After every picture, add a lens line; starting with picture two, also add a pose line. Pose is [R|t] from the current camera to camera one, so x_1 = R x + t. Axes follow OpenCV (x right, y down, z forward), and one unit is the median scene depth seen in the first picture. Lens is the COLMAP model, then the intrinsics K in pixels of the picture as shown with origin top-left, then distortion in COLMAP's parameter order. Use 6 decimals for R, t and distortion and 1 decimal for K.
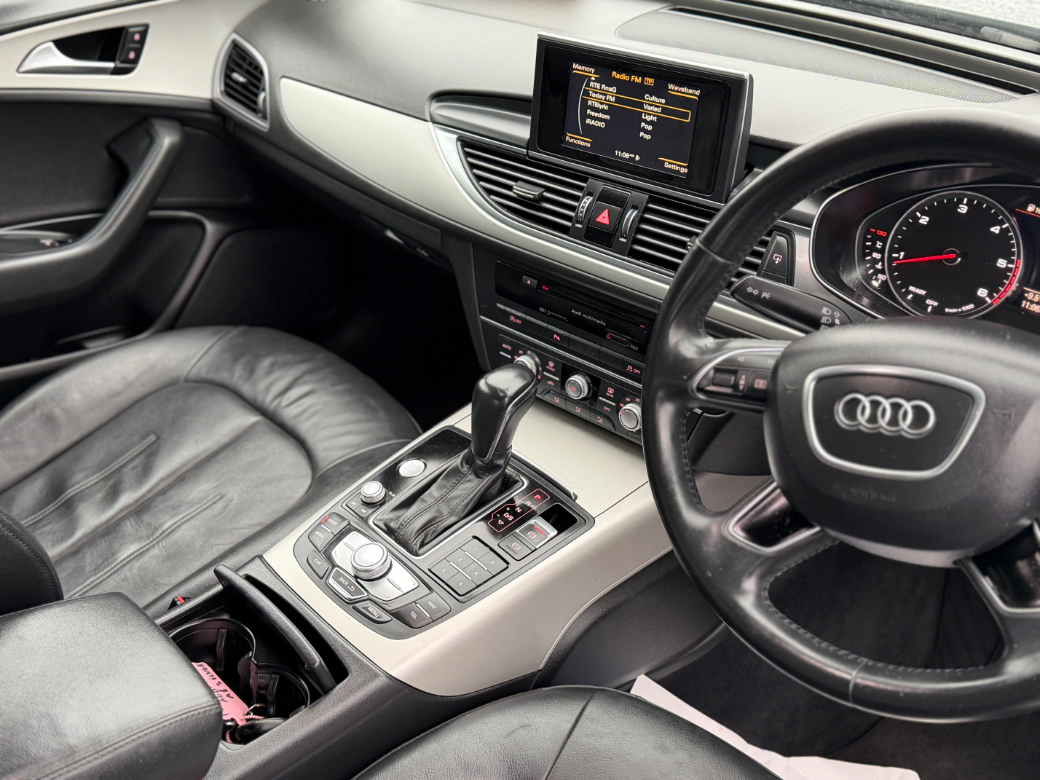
lens RADIAL K [[1050.9, 0, 515.9], [0, 1050.9, 394.6], [0, 0, 1]] dist [0.133889, -0.305577]
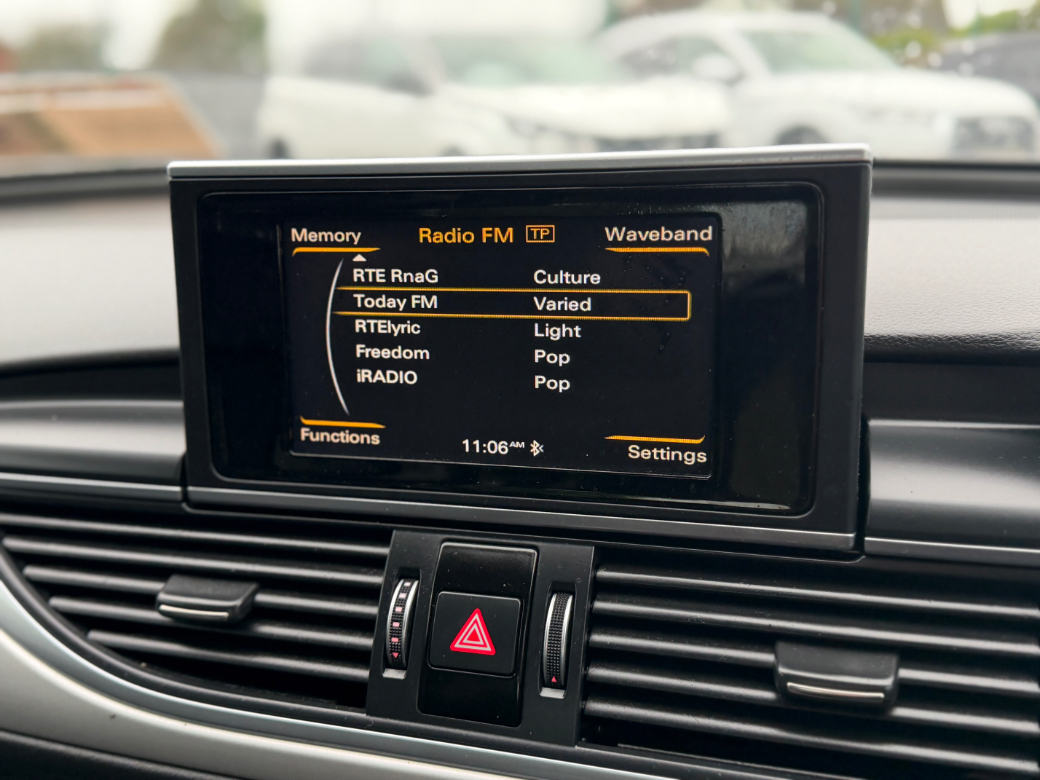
lens RADIAL K [[1050.9, 0, 515.9], [0, 1050.9, 394.6], [0, 0, 1]] dist [0.133889, -0.305577]
pose [[0.911617, -0.140665, 0.386222, -0.021987], [0.248007, 0.937548, -0.243919, -0.154093], [-0.327790, 0.318147, 0.889571, 0.674109]]
